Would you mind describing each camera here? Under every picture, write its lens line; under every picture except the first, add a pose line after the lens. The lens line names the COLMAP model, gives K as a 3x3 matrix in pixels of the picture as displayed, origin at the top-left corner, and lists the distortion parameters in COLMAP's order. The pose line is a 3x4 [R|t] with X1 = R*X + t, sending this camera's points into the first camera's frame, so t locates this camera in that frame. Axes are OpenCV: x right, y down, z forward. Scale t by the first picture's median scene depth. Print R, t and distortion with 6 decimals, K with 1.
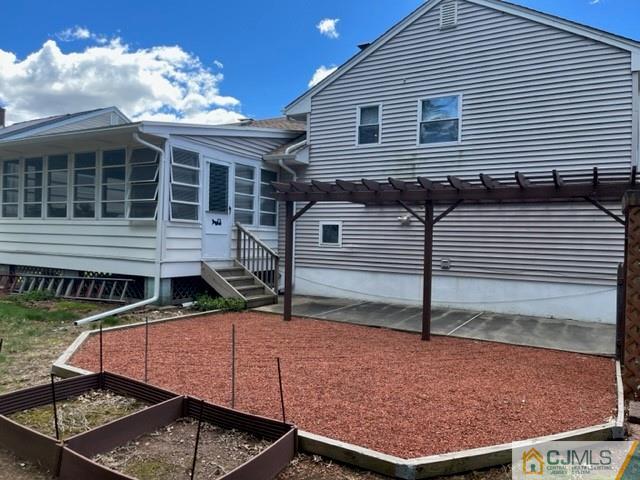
lens RADIAL K [[491.9, 0, 317.3], [0, 491.9, 239.1], [0, 0, 1]] dist [0.058497, -0.071587]
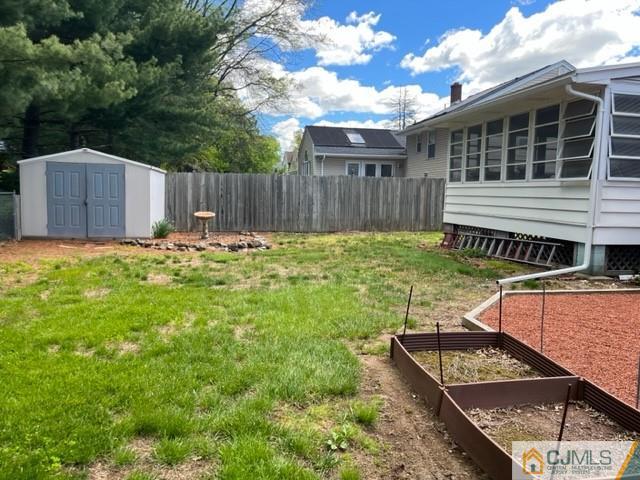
lens RADIAL K [[491.9, 0, 317.3], [0, 491.9, 239.1], [0, 0, 1]] dist [0.058497, -0.071587]
pose [[0.656004, 0.058102, -0.752517, 0.031645], [-0.001932, 0.997159, 0.075306, 0.001842], [0.754755, -0.047947, 0.654253, 0.030940]]
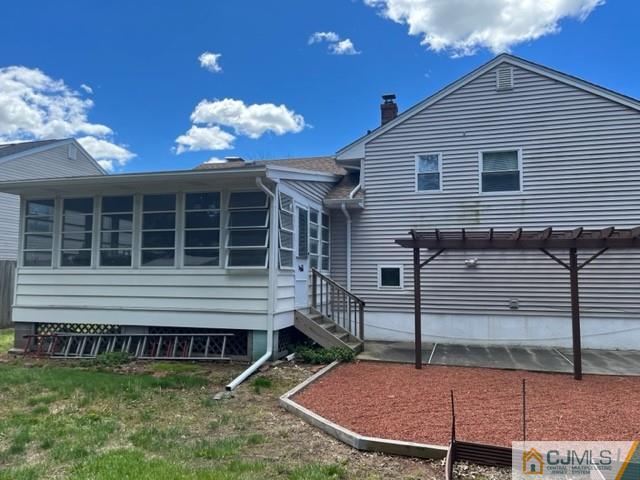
lens RADIAL K [[491.9, 0, 317.3], [0, 491.9, 239.1], [0, 0, 1]] dist [0.058497, -0.071587]
pose [[0.966235, -0.002958, 0.257646, -0.437134], [0.020405, 0.997672, -0.065068, -0.029349], [-0.256854, 0.068128, 0.964046, 0.063682]]
